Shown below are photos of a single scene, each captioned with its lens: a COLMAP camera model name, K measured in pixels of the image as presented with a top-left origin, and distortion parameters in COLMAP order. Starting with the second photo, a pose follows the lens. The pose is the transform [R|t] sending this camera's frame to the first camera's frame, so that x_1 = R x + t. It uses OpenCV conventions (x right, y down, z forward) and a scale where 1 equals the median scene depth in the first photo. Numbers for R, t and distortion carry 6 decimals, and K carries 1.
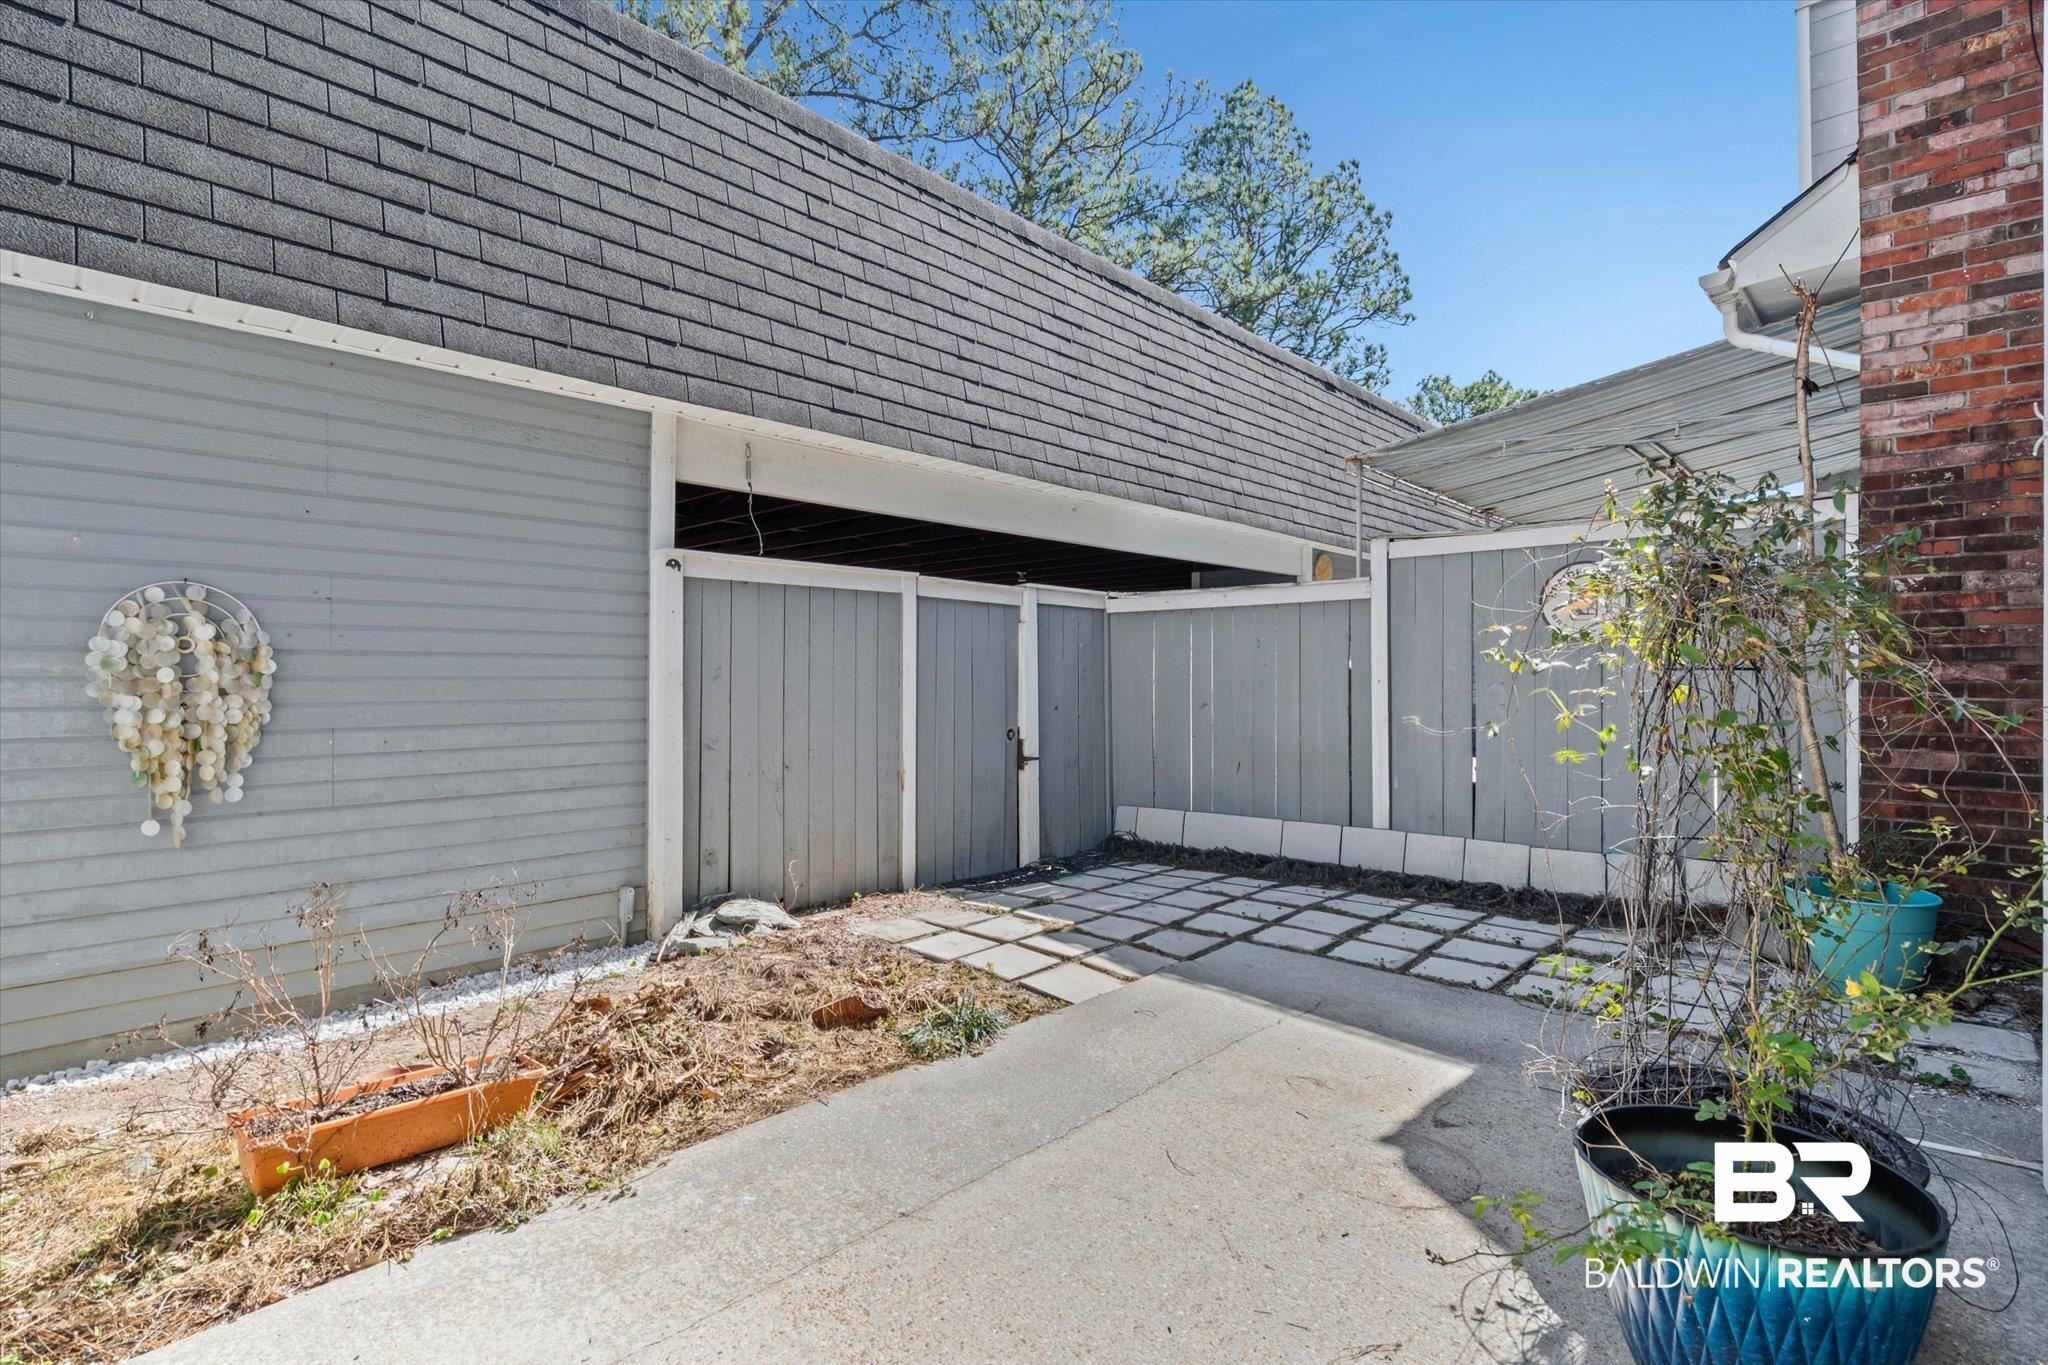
lens RADIAL K [[961.9, 0, 1014.5], [0, 961.9, 680.4], [0, 0, 1]] dist [0.000328, 0.000280]
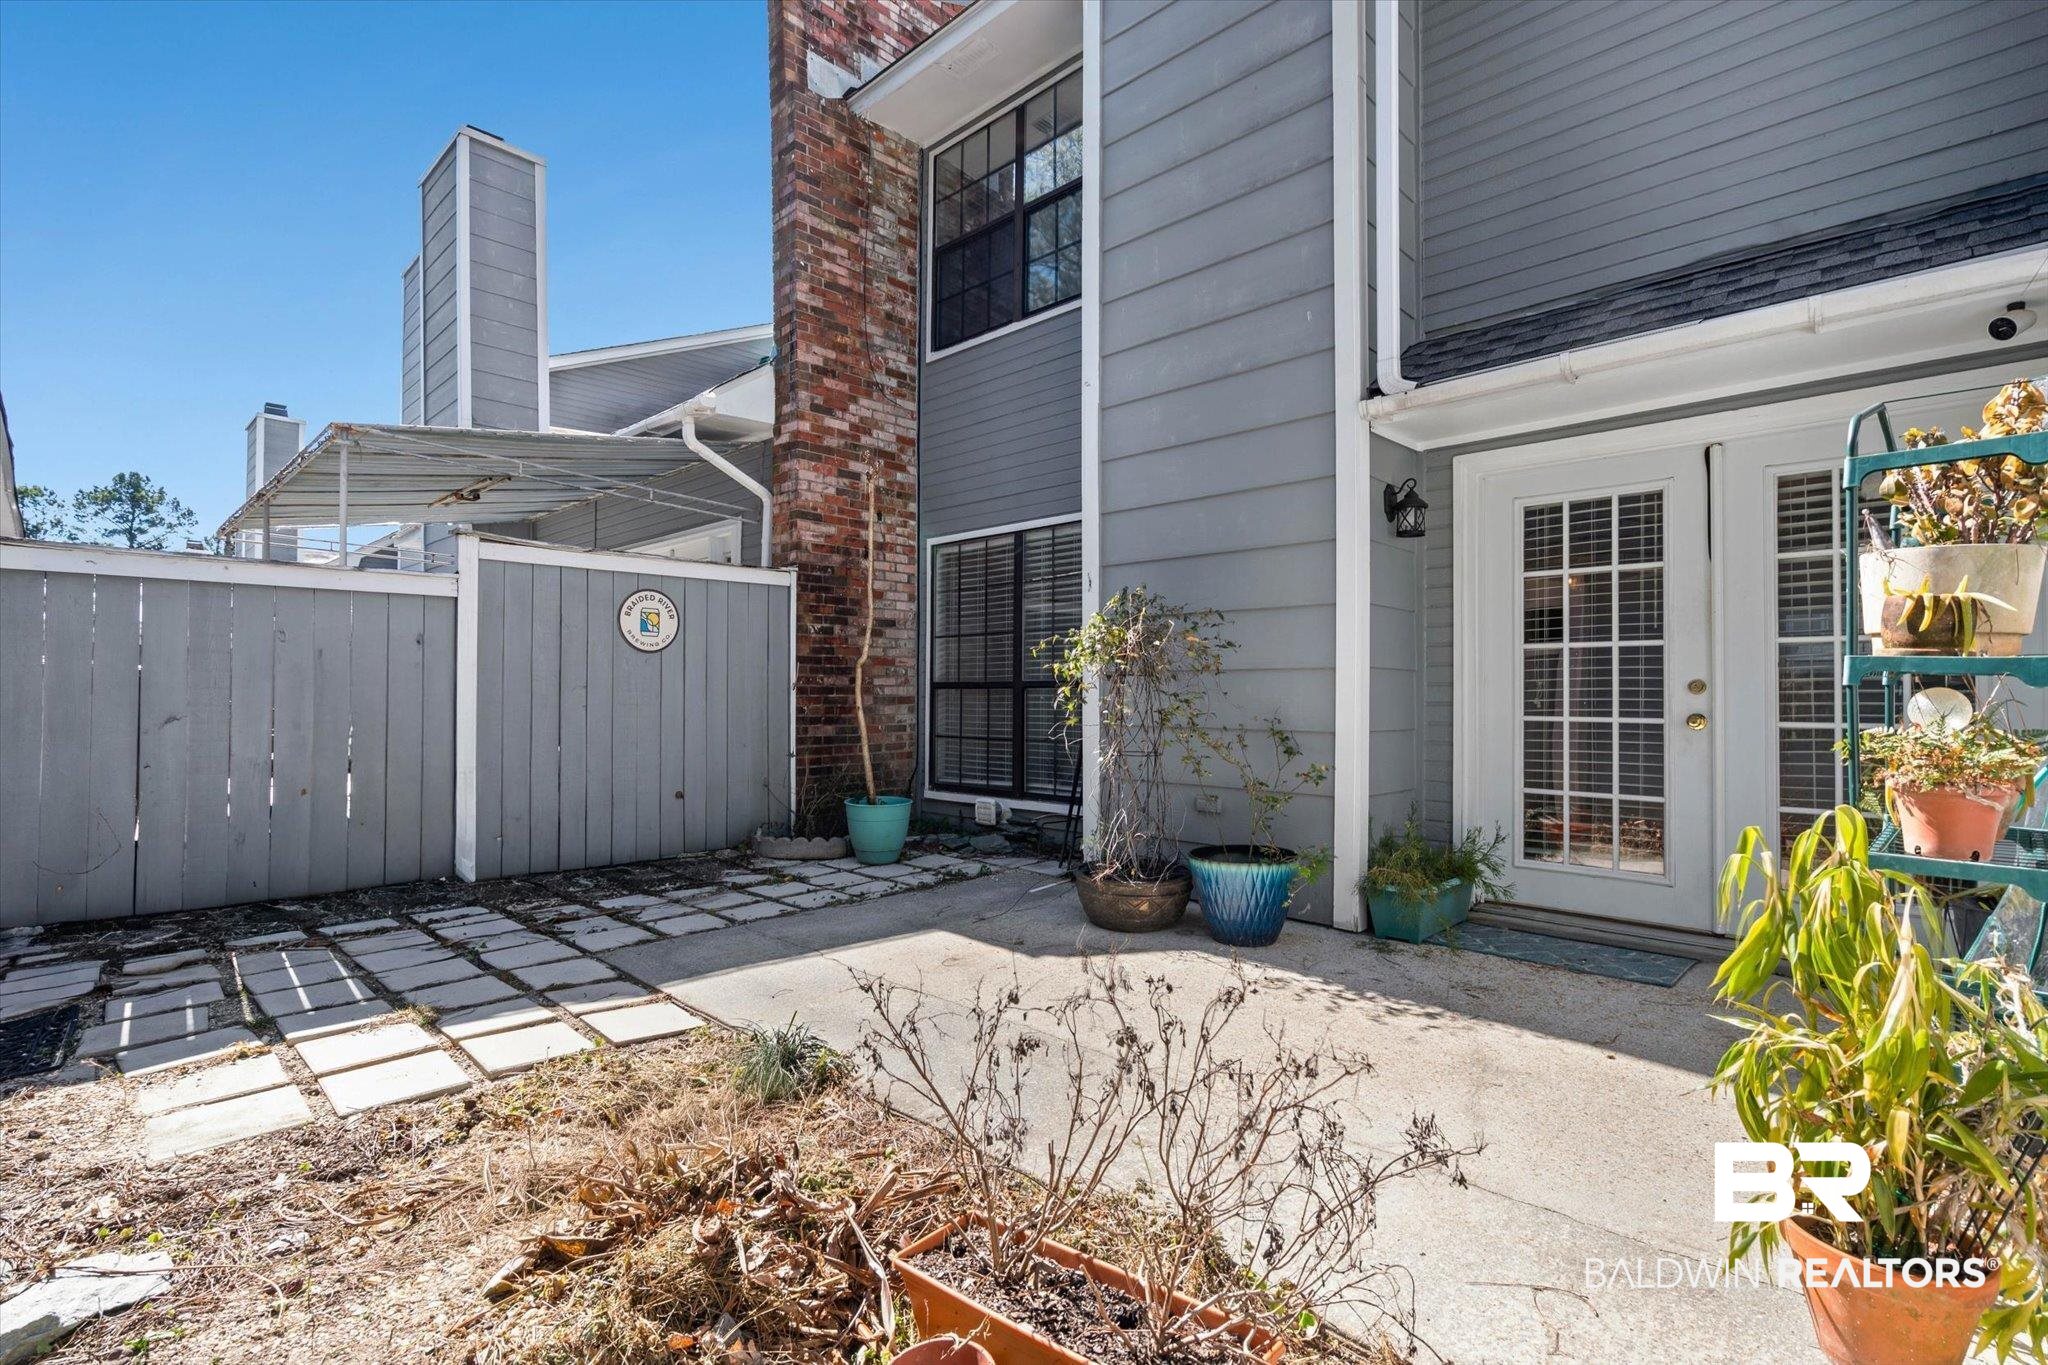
lens RADIAL K [[961.9, 0, 1014.5], [0, 961.9, 679.7], [0, 0, 1]] dist [0.000328, 0.000280]
pose [[0.014962, 0.008890, 0.999849, -0.811208], [0.000432, 0.999960, -0.008898, 0.006370], [-0.999888, 0.000565, 0.014957, 0.632176]]
